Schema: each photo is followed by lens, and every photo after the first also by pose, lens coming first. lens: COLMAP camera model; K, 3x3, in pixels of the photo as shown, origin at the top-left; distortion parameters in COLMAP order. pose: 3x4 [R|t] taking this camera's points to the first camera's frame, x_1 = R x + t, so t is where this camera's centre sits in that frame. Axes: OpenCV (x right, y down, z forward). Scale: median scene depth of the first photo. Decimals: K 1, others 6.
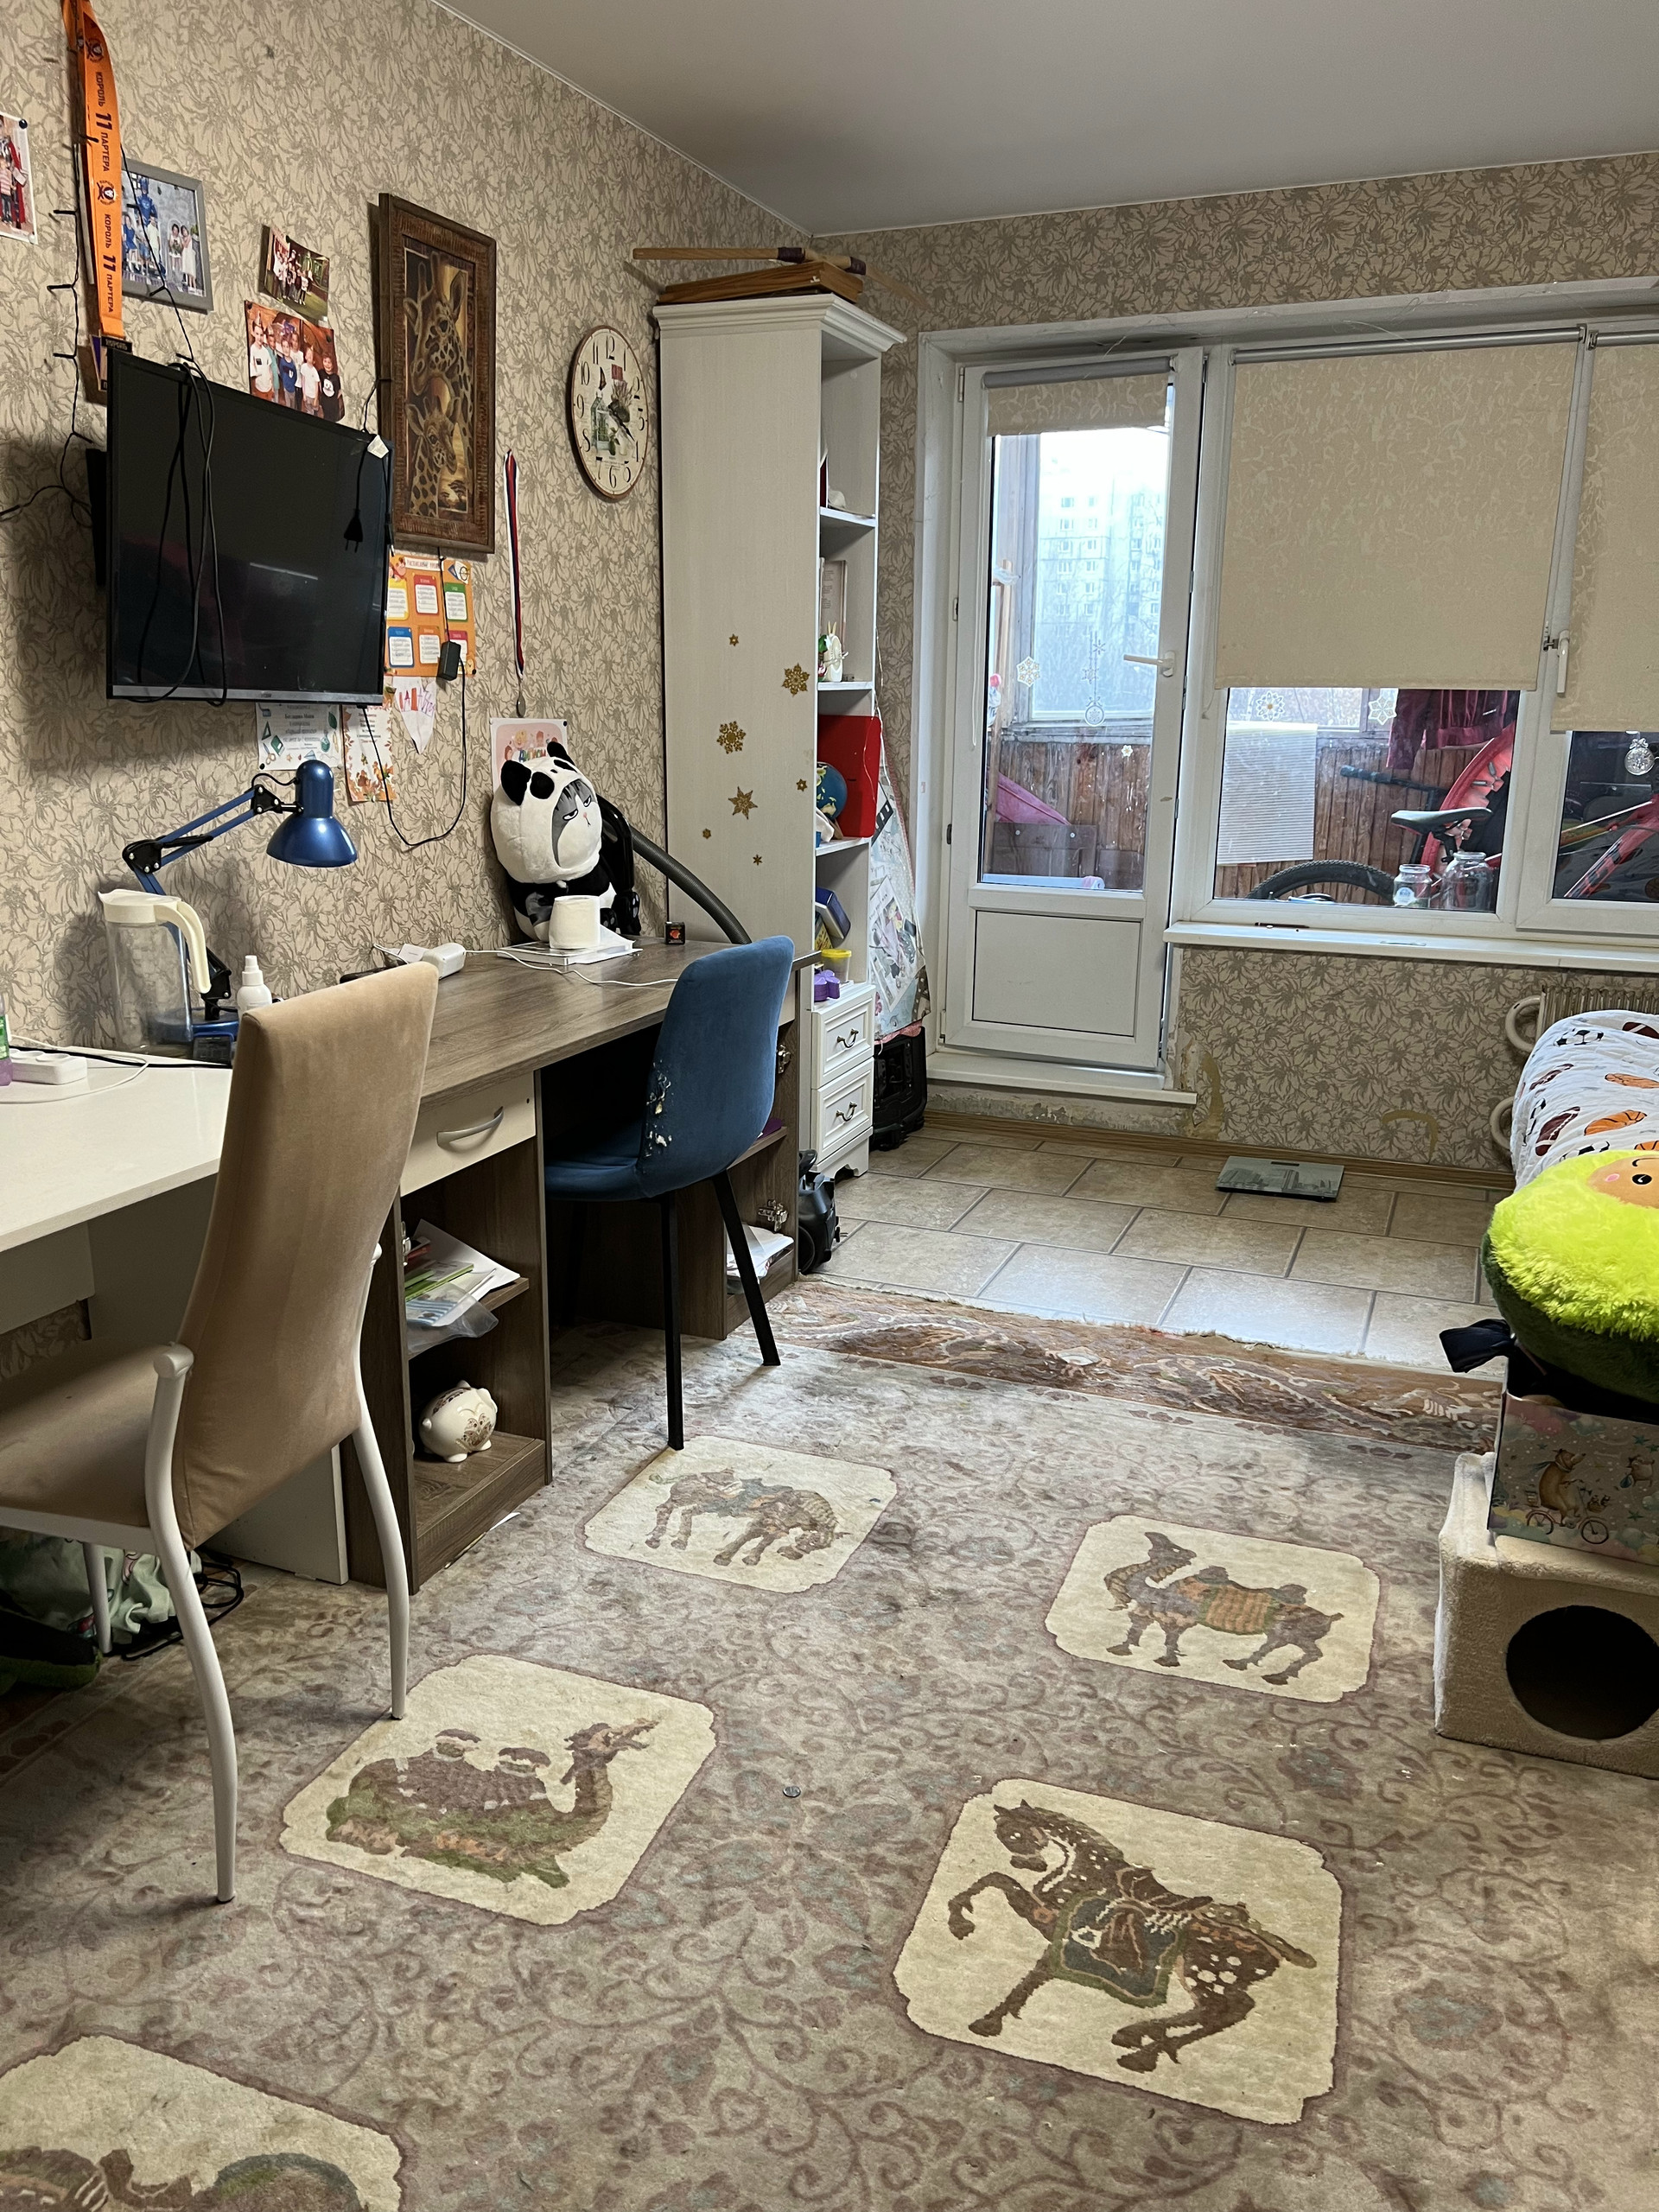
lens RADIAL K [[1663.2, 0, 829.5], [0, 1663.2, 1106.0], [0, 0, 1]] dist [0.049291, -0.001901]
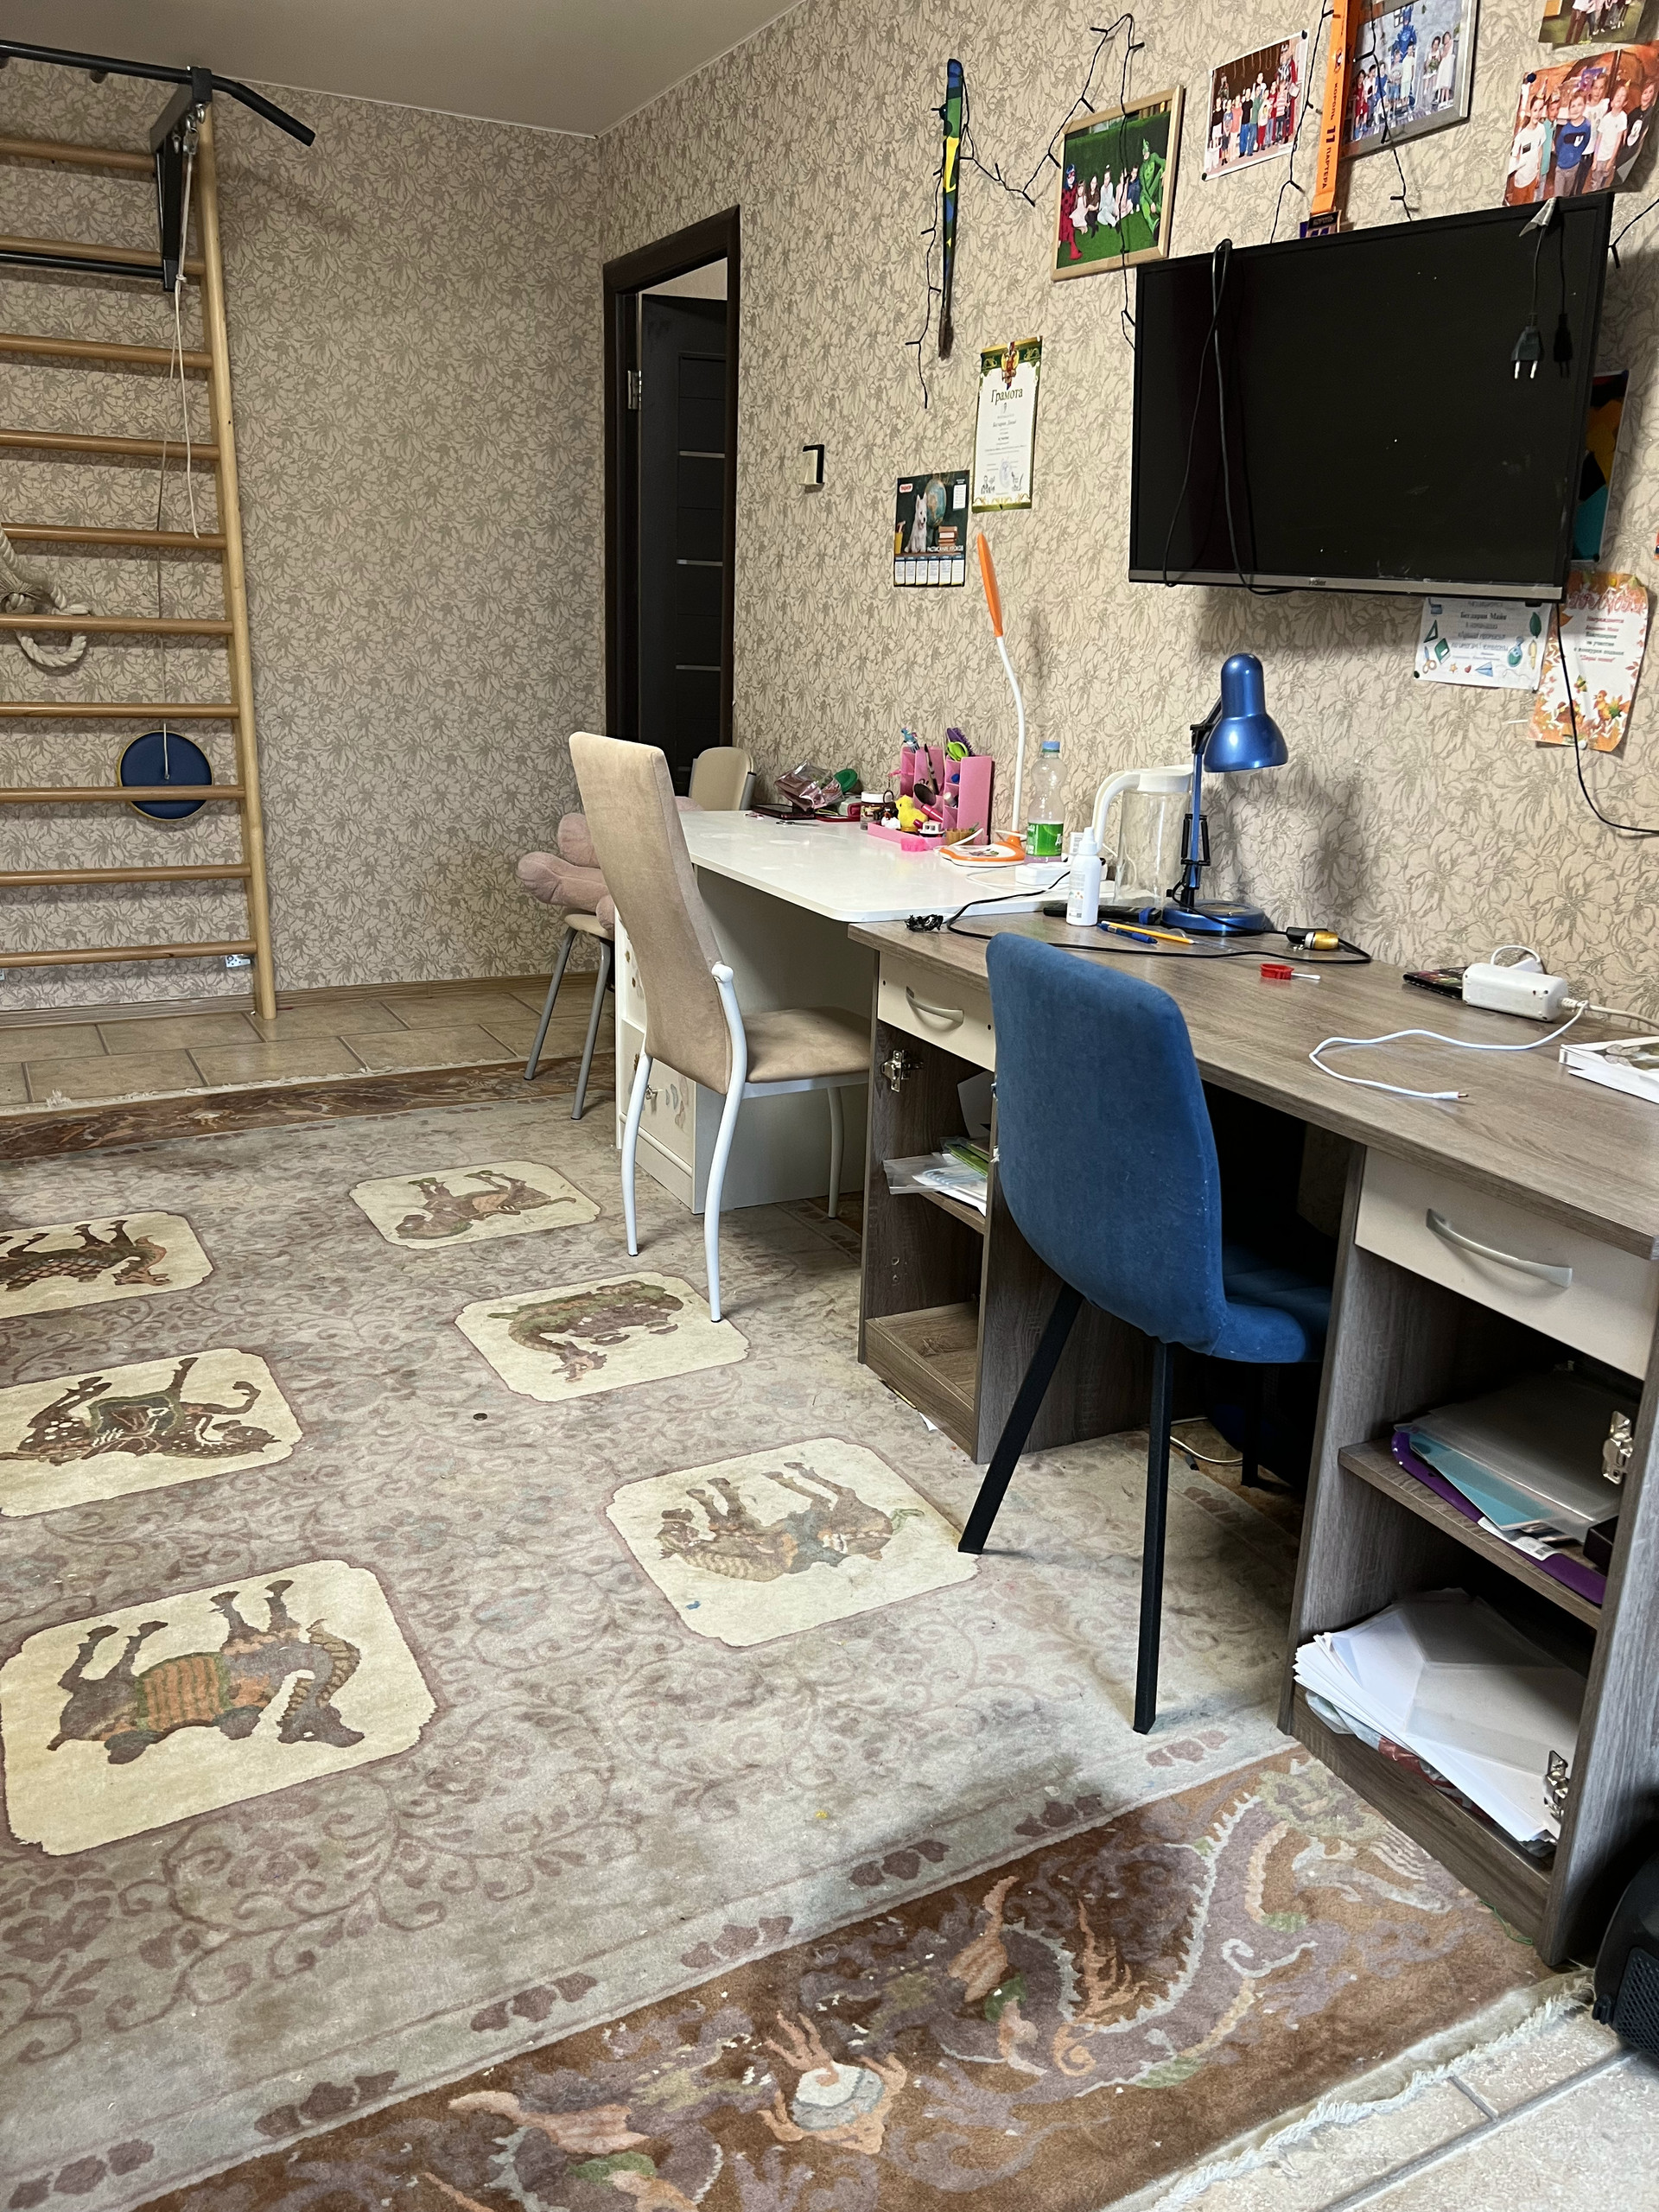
lens RADIAL K [[1675.4, 0, 829.5], [0, 1675.4, 1106.0], [0, 0, 1]] dist [0.072269, -0.074480]
pose [[-0.655348, 0.194954, -0.729734, 0.584421], [-0.223314, 0.872918, 0.433757, -0.365406], [0.721560, 0.447222, -0.528529, 1.542225]]
